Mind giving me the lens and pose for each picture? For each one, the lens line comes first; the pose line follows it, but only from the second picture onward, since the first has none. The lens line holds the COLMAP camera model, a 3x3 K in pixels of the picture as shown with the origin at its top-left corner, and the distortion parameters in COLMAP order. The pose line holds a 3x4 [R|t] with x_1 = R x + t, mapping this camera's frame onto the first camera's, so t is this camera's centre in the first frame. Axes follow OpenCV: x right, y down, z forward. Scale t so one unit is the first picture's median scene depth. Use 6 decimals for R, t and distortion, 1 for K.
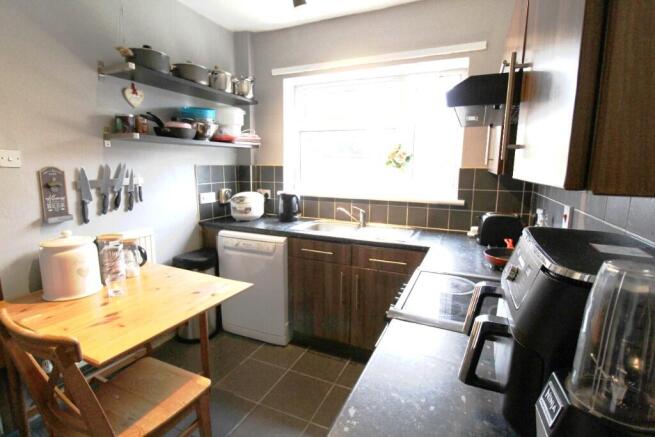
lens RADIAL K [[319.0, 0, 326.9], [0, 319.0, 217.6], [0, 0, 1]] dist [-0.000921, 0.000130]
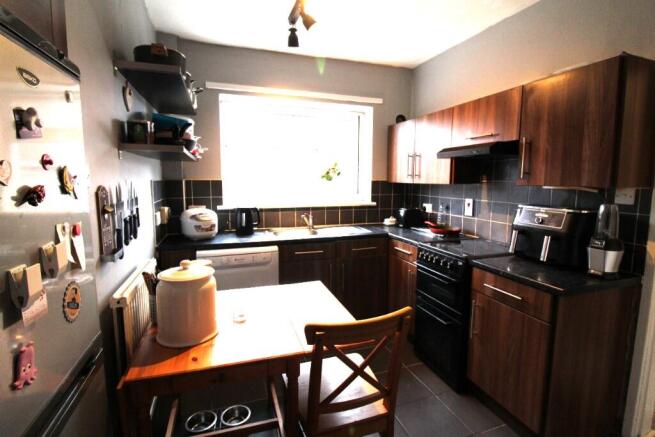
lens RADIAL K [[319.0, 0, 327.5], [0, 319.0, 217.2], [0, 0, 1]] dist [-0.000921, 0.000130]
pose [[0.721803, -0.090746, 0.686123, -0.694506], [0.116050, 0.993200, 0.009275, -0.023185], [-0.682300, 0.072930, 0.727426, 0.080988]]
